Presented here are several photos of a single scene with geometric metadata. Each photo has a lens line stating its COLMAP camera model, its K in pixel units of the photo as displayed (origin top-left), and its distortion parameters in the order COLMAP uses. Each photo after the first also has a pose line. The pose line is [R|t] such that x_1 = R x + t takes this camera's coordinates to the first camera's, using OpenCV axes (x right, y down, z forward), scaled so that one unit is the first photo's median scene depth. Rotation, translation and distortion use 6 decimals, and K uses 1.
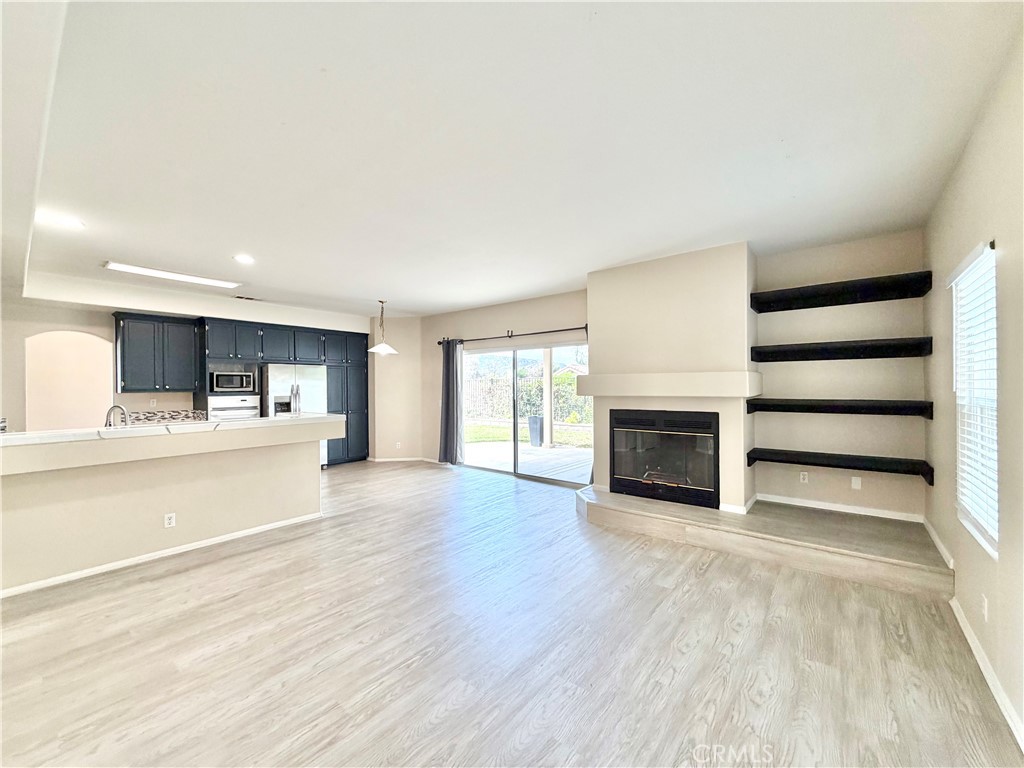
lens RADIAL K [[410.1, 0, 510.1], [0, 410.1, 386.7], [0, 0, 1]] dist [-0.000449, 0.000697]
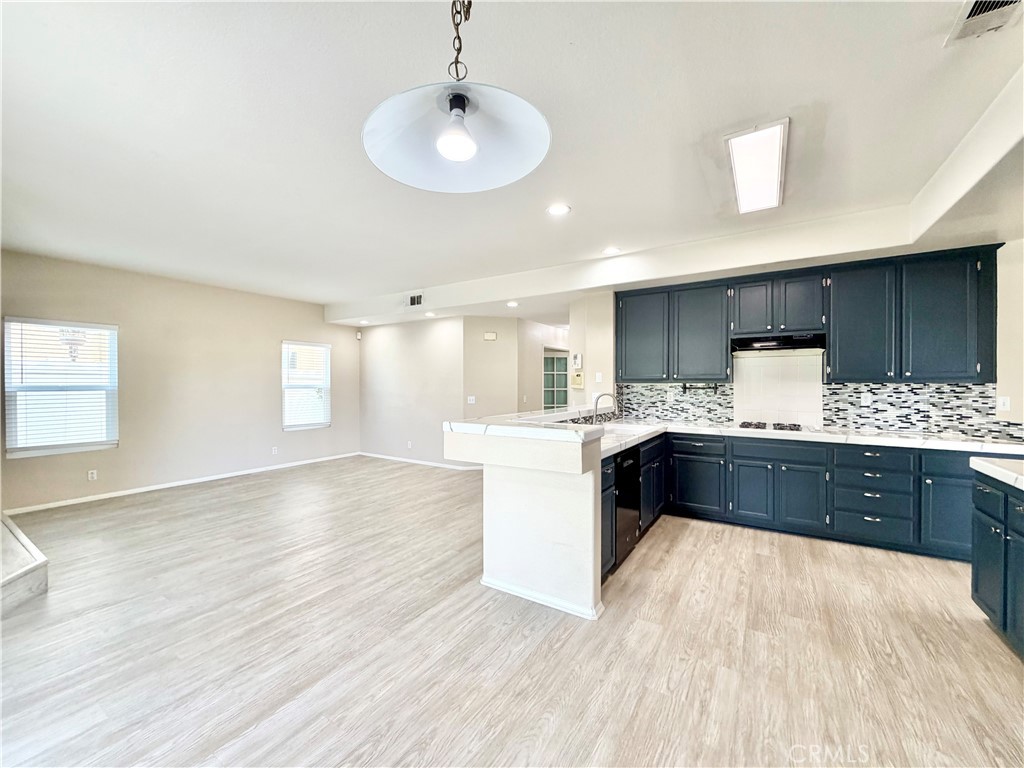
lens RADIAL K [[410.1, 0, 511.4], [0, 410.1, 384.5], [0, 0, 1]] dist [-0.000449, 0.000697]
pose [[-0.993334, 0.005357, -0.115151, -0.580301], [0.005152, 0.999985, 0.002085, 0.017299], [0.115160, 0.001478, -0.993346, 2.182752]]
